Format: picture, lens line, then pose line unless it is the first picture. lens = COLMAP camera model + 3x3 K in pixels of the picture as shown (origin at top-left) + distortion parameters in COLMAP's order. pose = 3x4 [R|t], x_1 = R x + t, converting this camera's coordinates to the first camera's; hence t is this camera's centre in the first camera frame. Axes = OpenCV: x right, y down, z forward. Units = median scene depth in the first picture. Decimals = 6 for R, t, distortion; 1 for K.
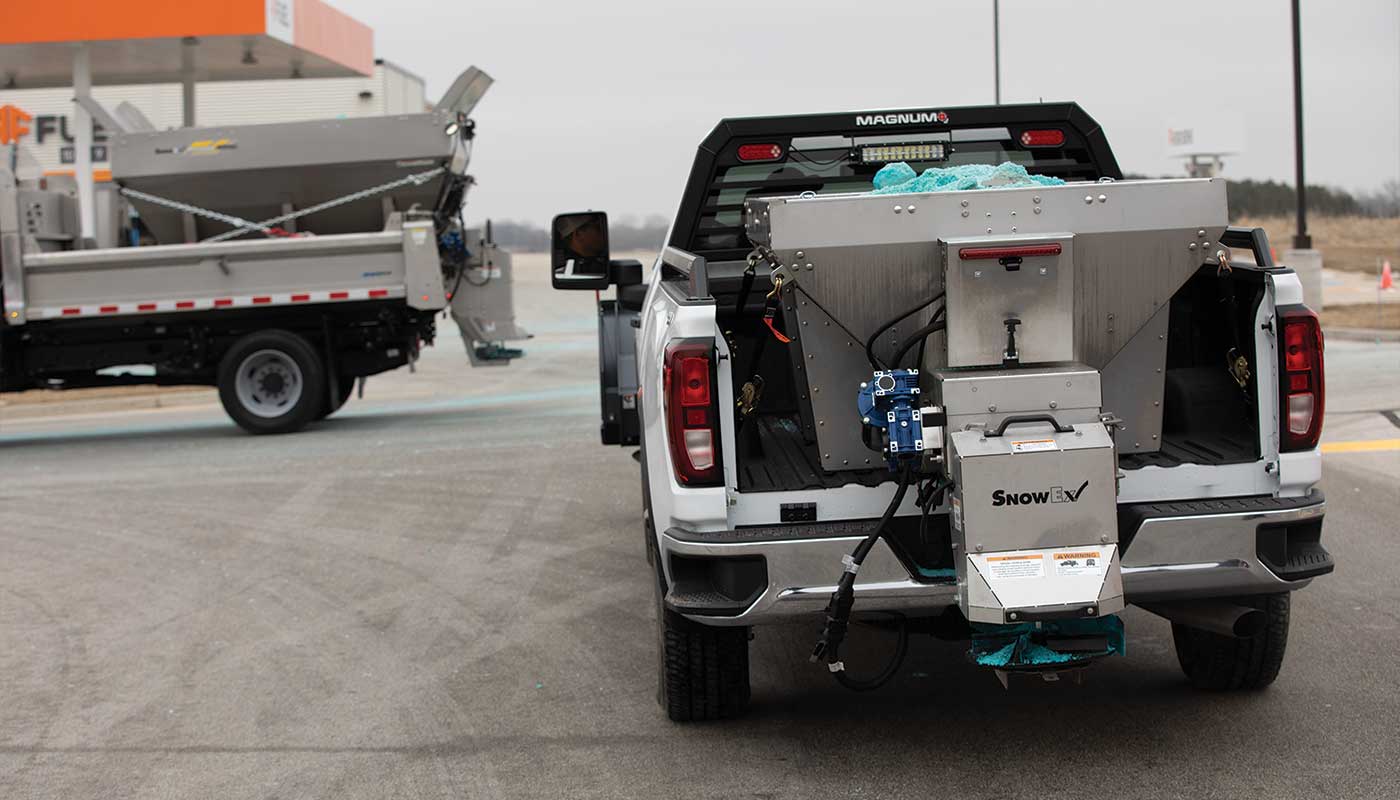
lens RADIAL K [[2657.0, 0, 700.0], [0, 2657.0, 400.0], [0, 0, 1]] dist [-0.261347, -0.040559]
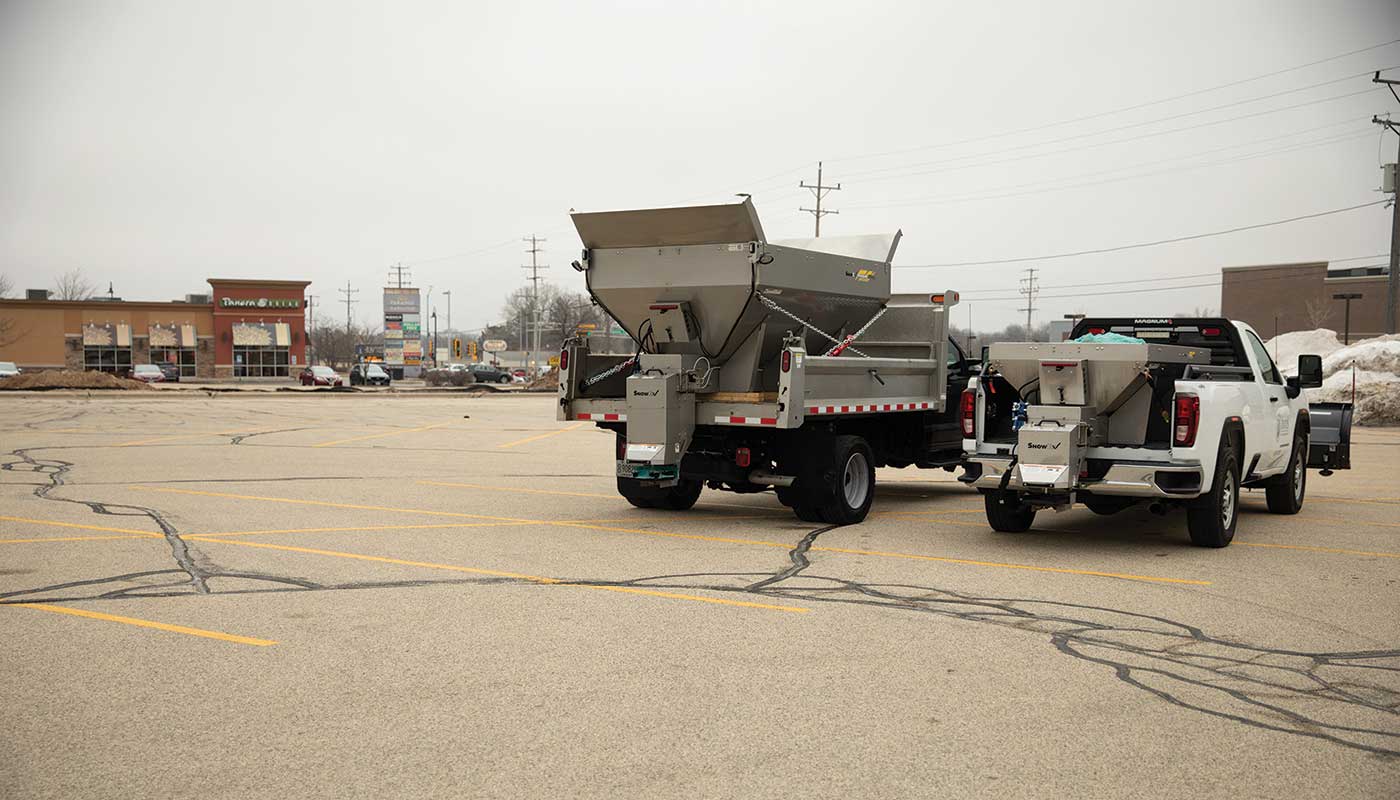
lens RADIAL K [[1339.0, 0, 699.8], [0, 1339.0, 455.5], [0, 0, 1]] dist [-0.039539, -0.001359]
pose [[0.840820, 0.099117, -0.532163, 0.550003], [-0.098760, 0.994682, 0.029222, 0.037758], [0.532229, 0.027986, 0.846138, -0.425590]]
